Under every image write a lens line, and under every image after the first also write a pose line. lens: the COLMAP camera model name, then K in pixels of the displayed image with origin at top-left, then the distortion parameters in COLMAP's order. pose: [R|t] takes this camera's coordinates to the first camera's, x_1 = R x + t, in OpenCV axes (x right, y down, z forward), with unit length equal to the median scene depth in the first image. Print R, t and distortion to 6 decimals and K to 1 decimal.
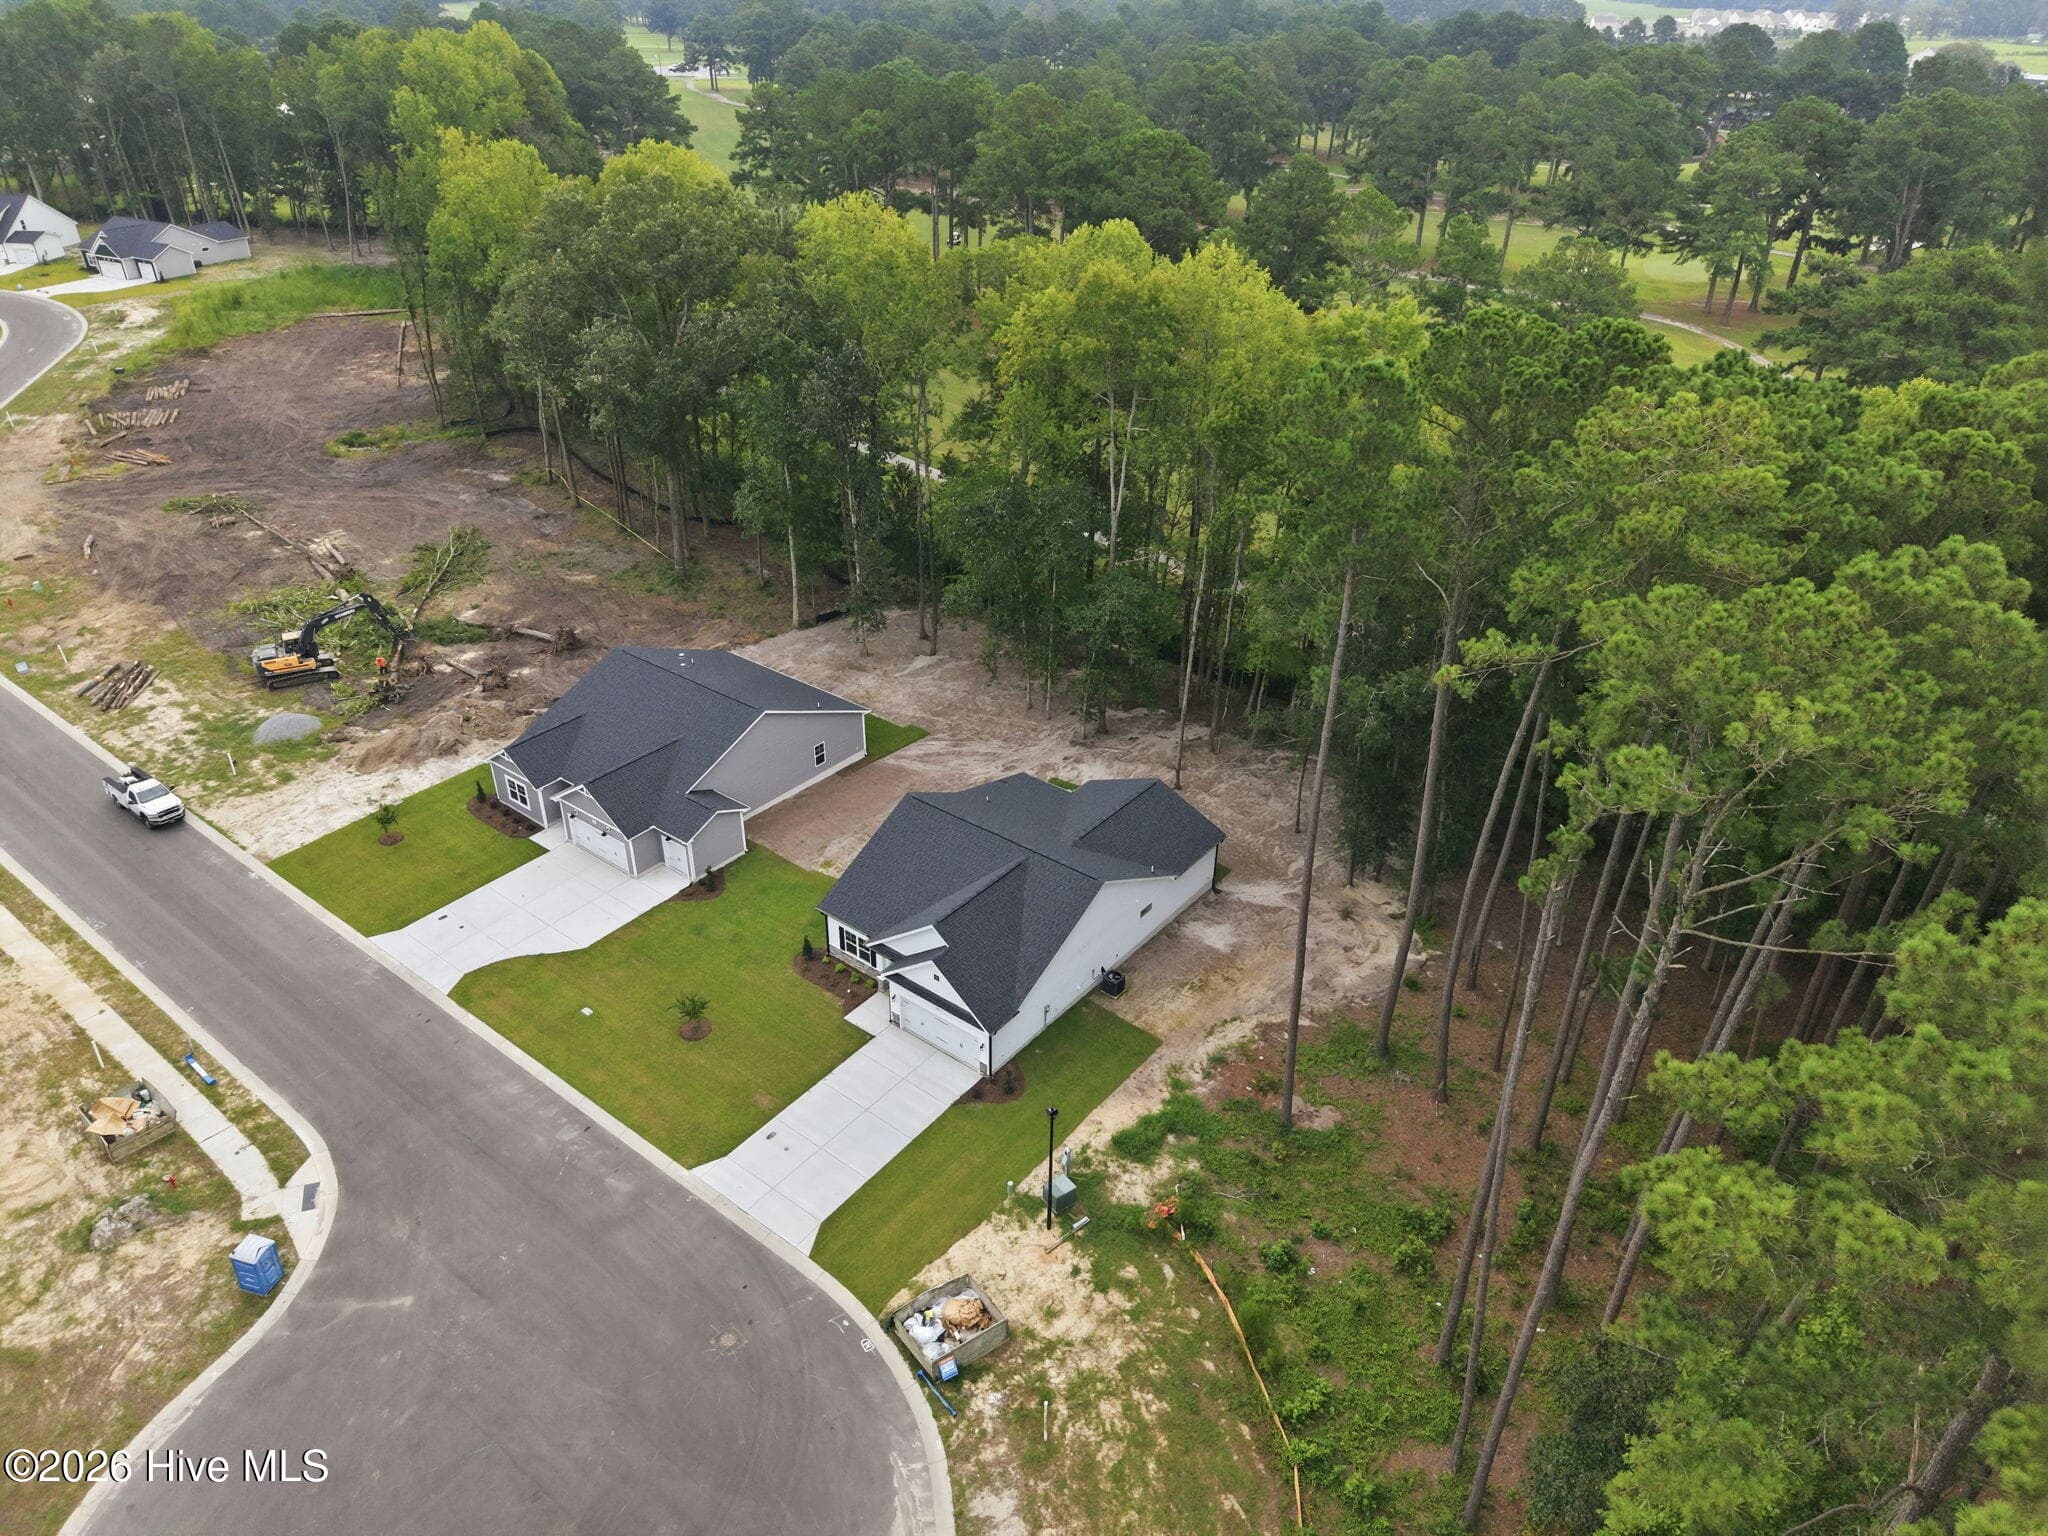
lens RADIAL K [[1378.2, 0, 1020.5], [0, 1378.2, 770.6], [0, 0, 1]] dist [0.027163, -0.024548]
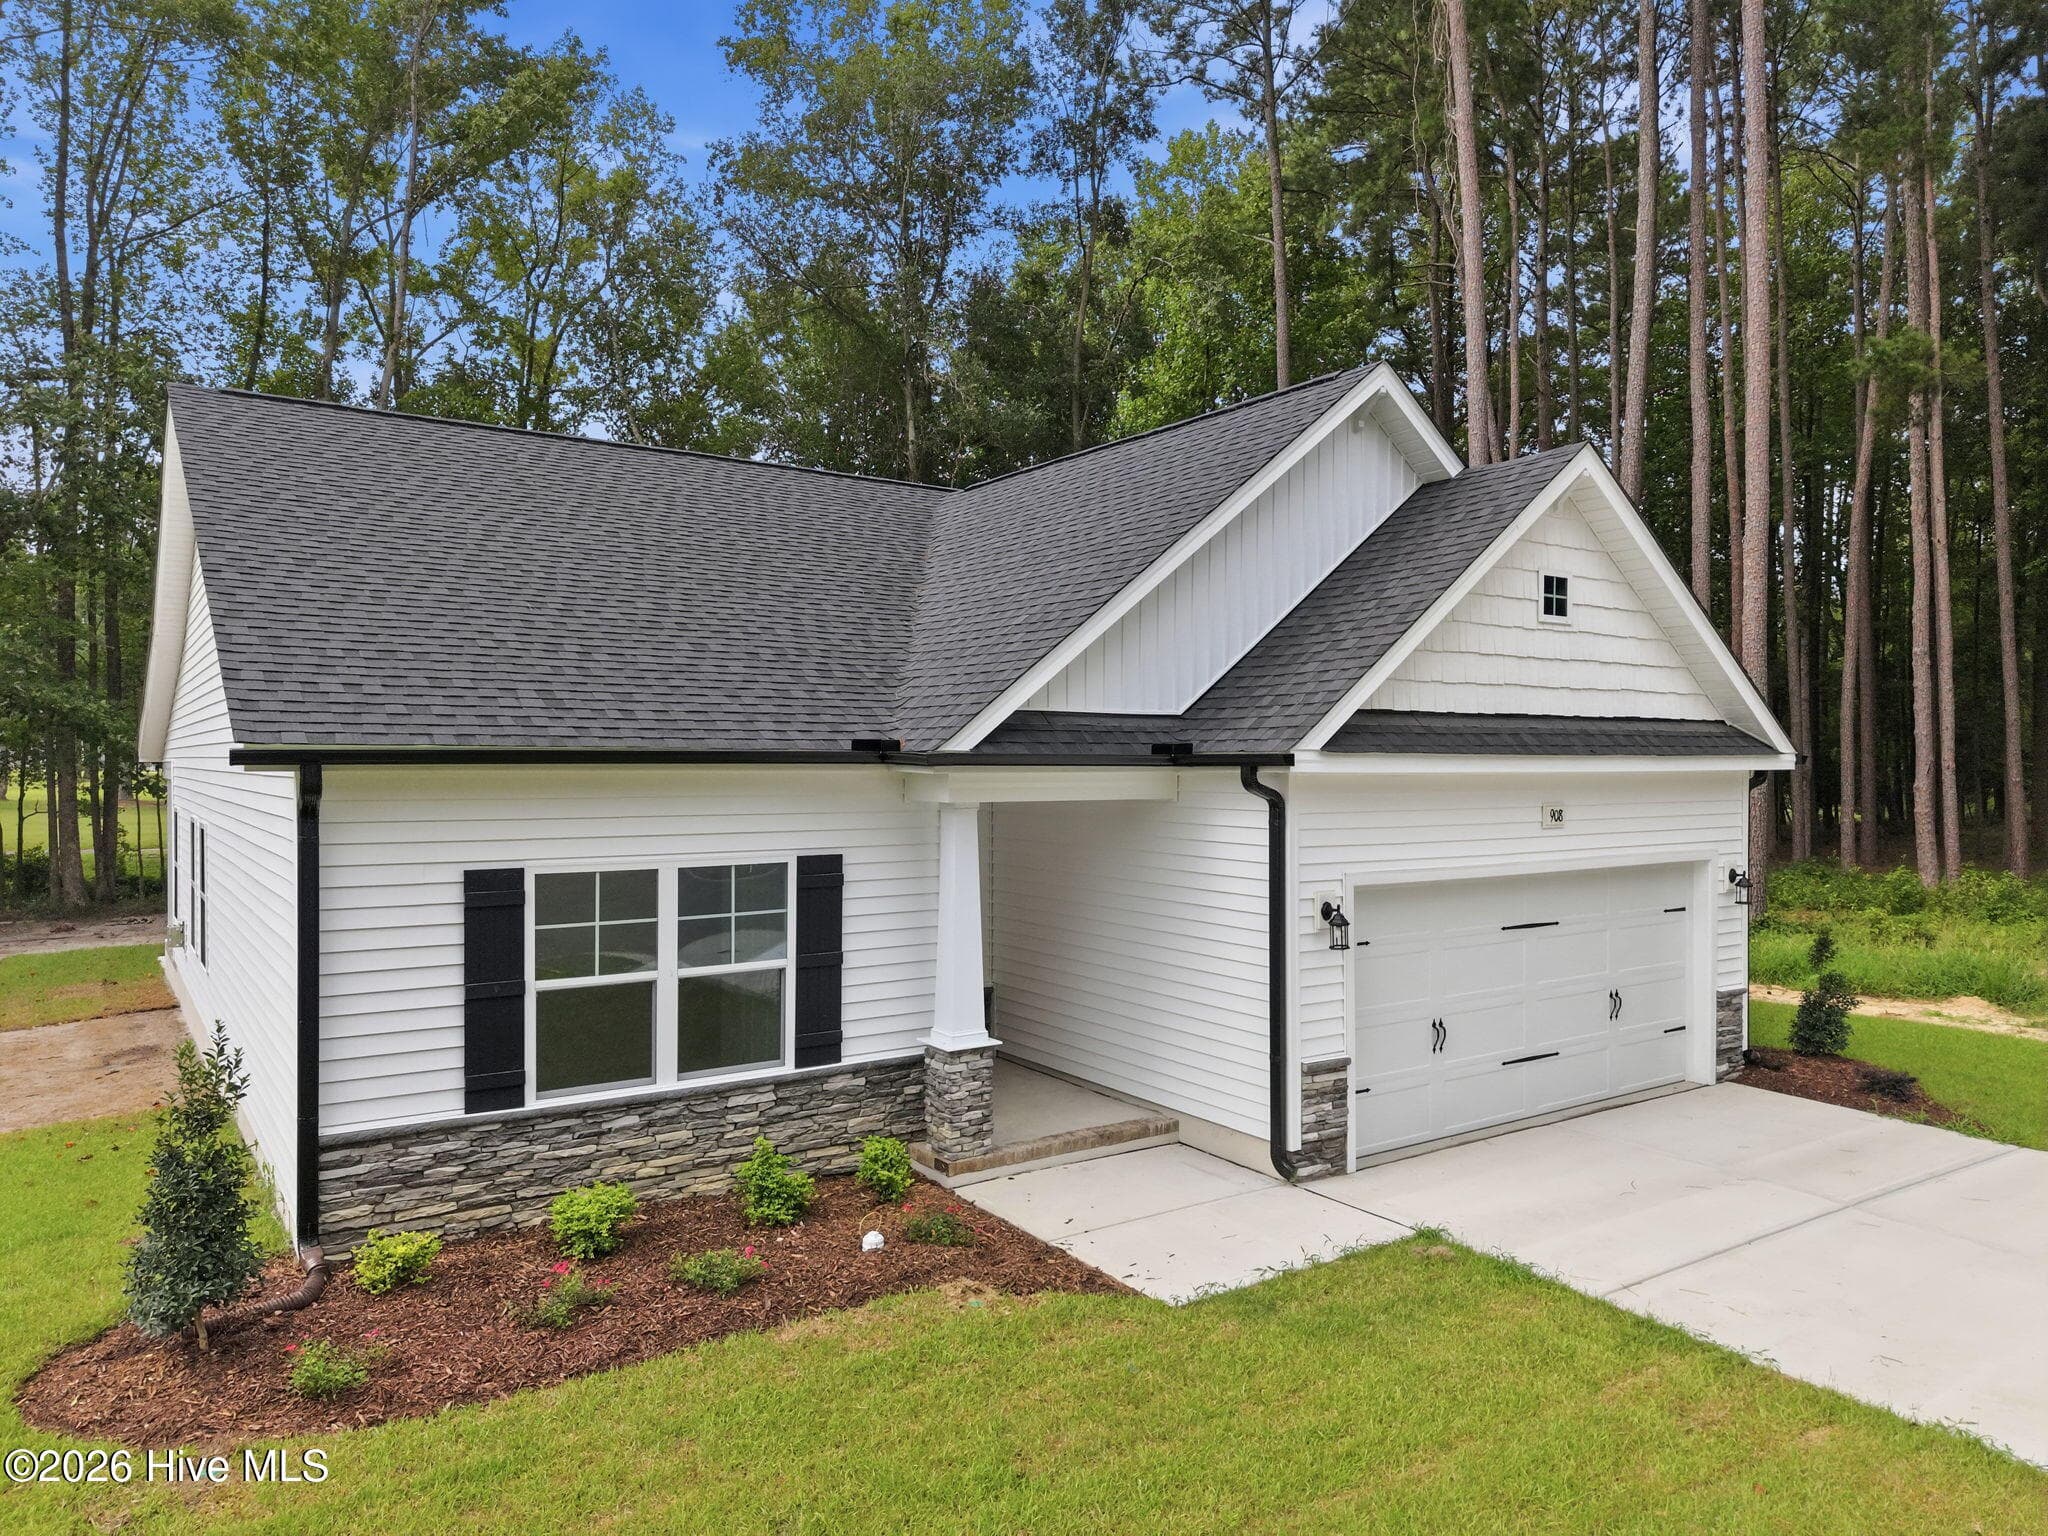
lens RADIAL K [[1378.9, 0, 1020.9], [0, 1378.9, 763.2], [0, 0, 1]] dist [0.025157, -0.023699]
pose [[0.300107, -0.009135, 0.953862, -0.275509], [0.493429, 0.857268, -0.147035, 0.174530], [-0.816372, 0.514790, 0.261779, 1.099196]]
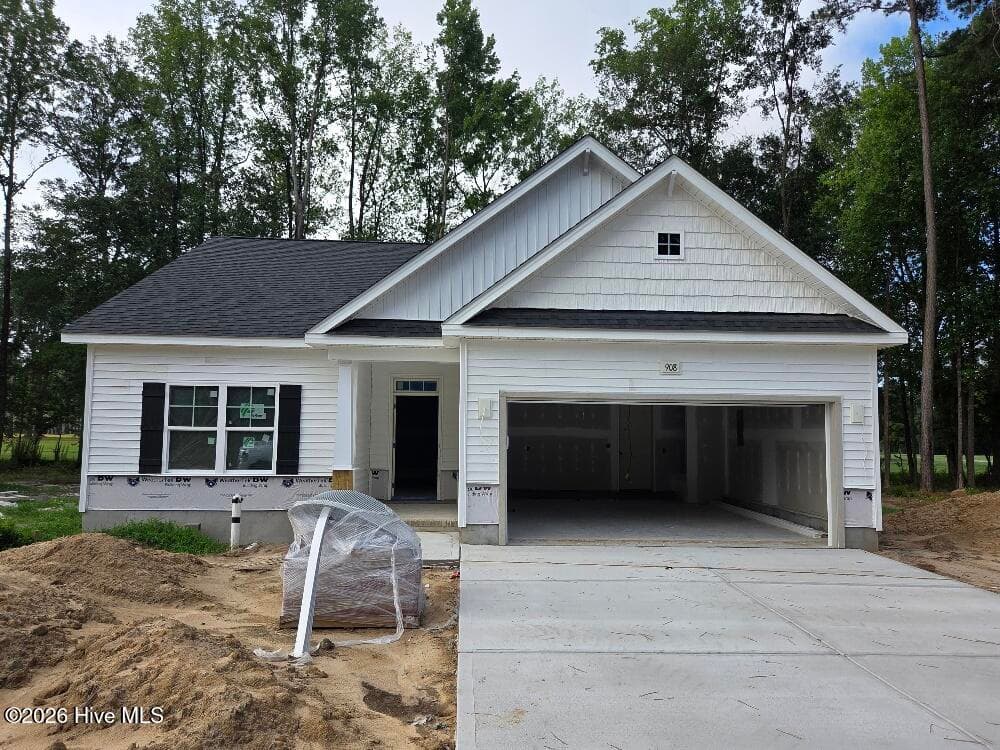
lens RADIAL K [[731.1, 0, 496.0], [0, 731.1, 378.1], [0, 0, 1]] dist [0.051360, -0.007252]
pose [[0.753187, 0.055701, 0.655445, -0.217691], [0.333569, 0.826455, -0.453545, 0.259511], [-0.566958, 0.560240, 0.603895, 1.008879]]
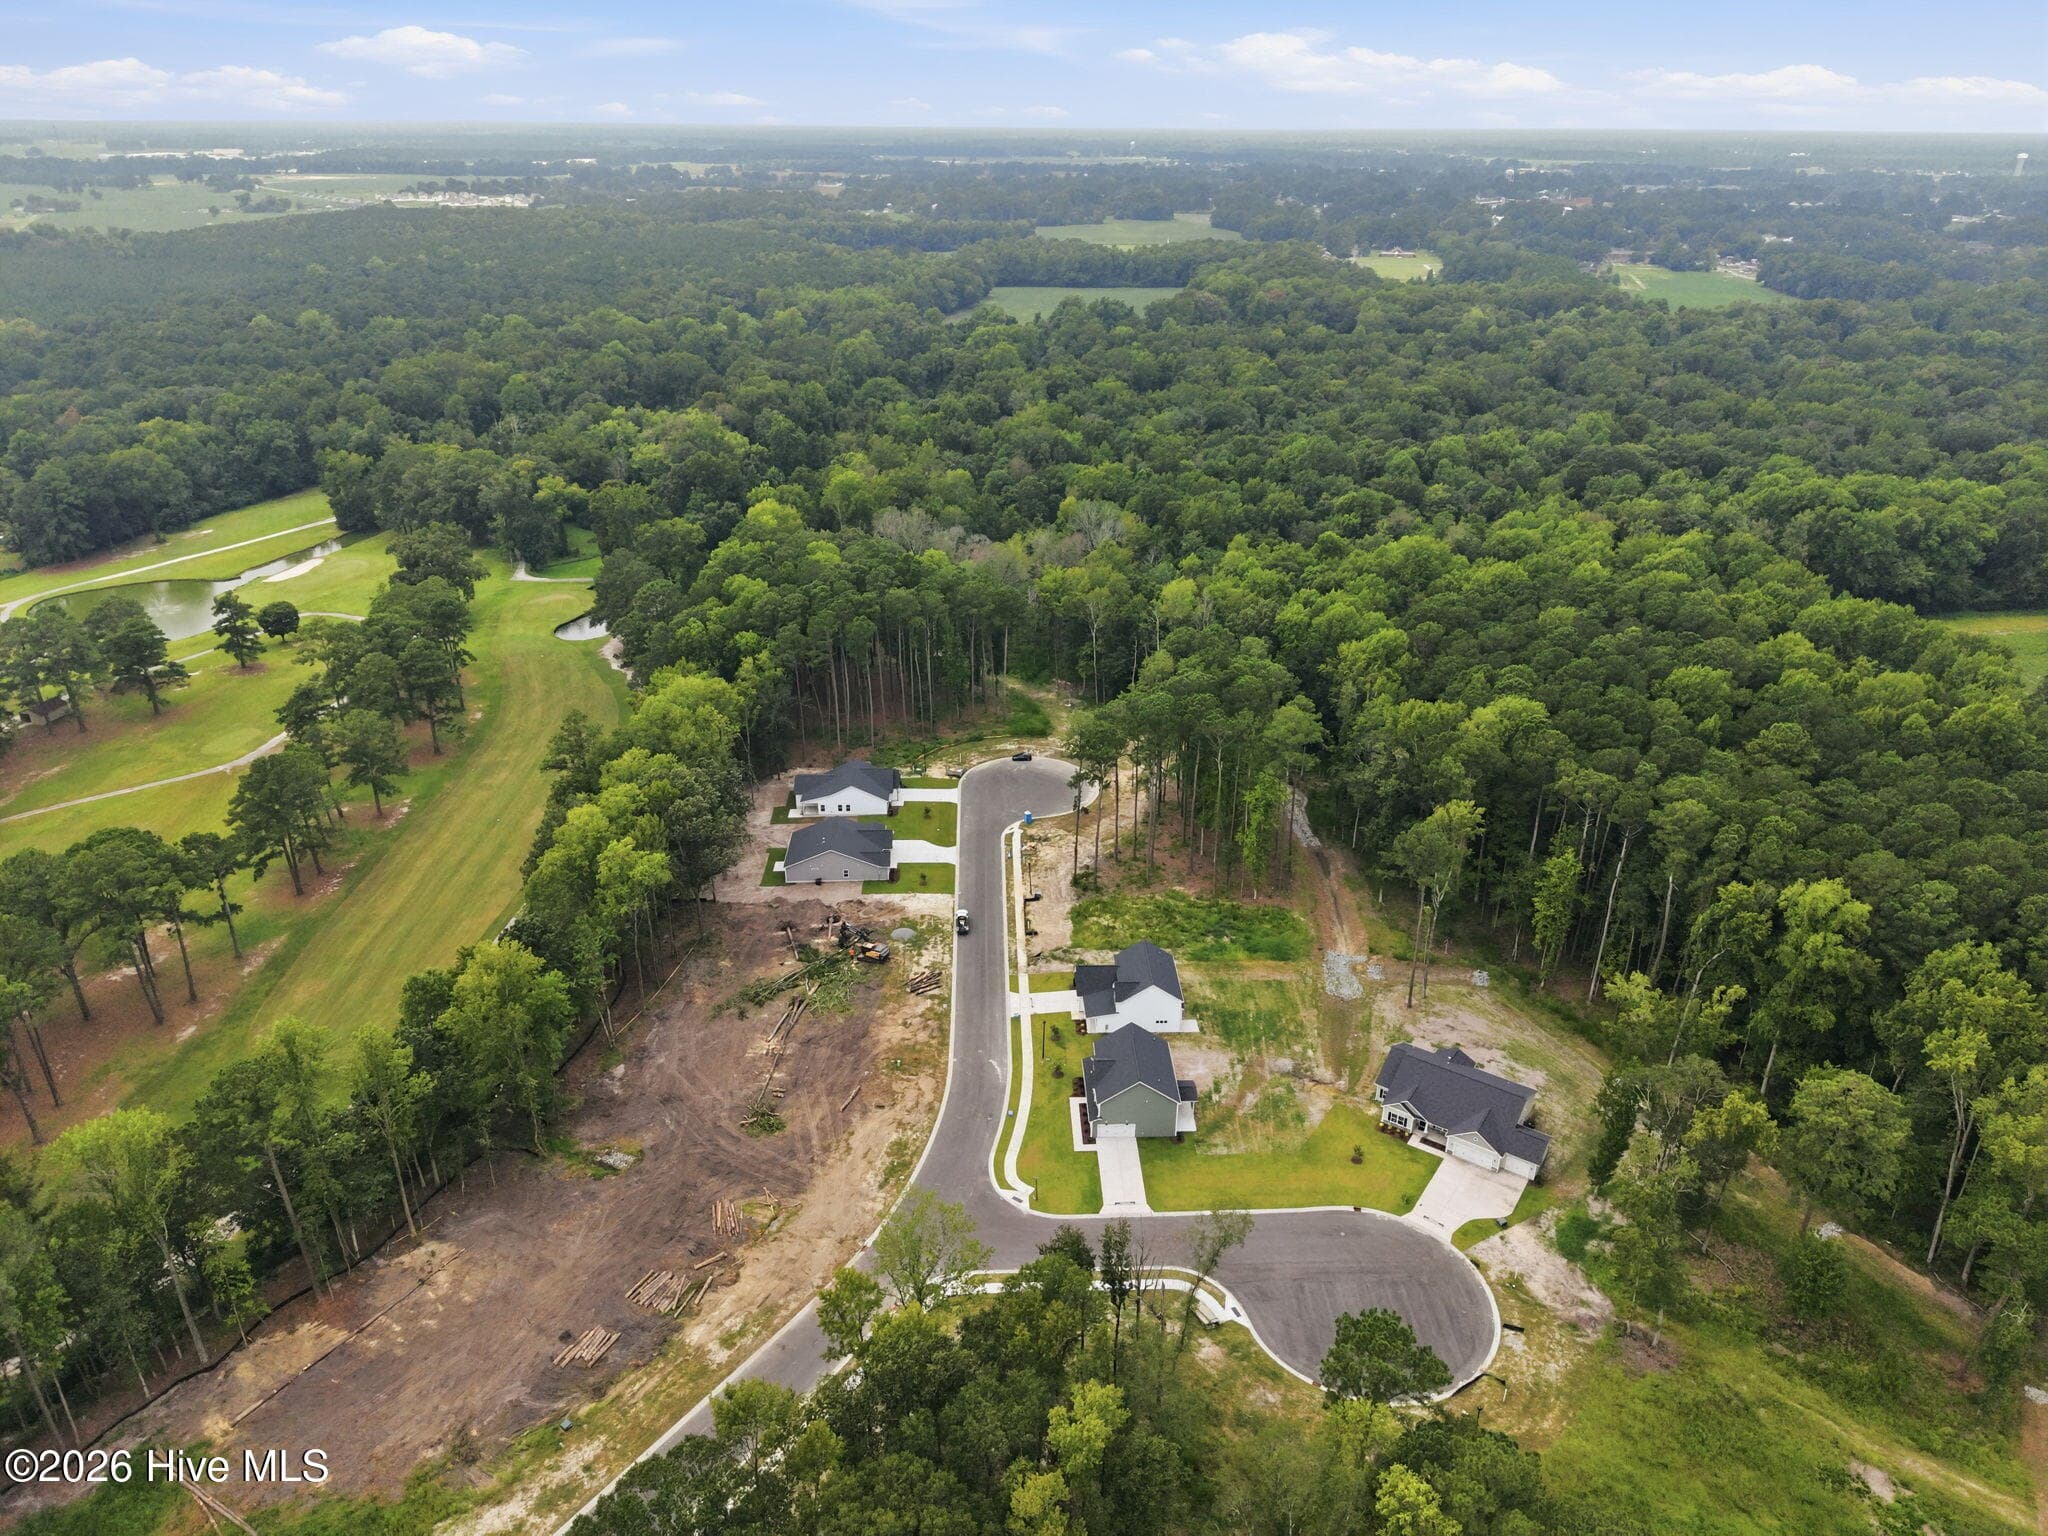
lens RADIAL K [[1362.8, 0, 1020.4], [0, 1362.8, 759.1], [0, 0, 1]] dist [0.070958, -0.083322]
pose [[-0.640361, -0.336429, 0.690473, -3.566373], [0.382645, 0.639731, 0.666579, -2.844721], [-0.665973, 0.691057, -0.280926, 2.077927]]
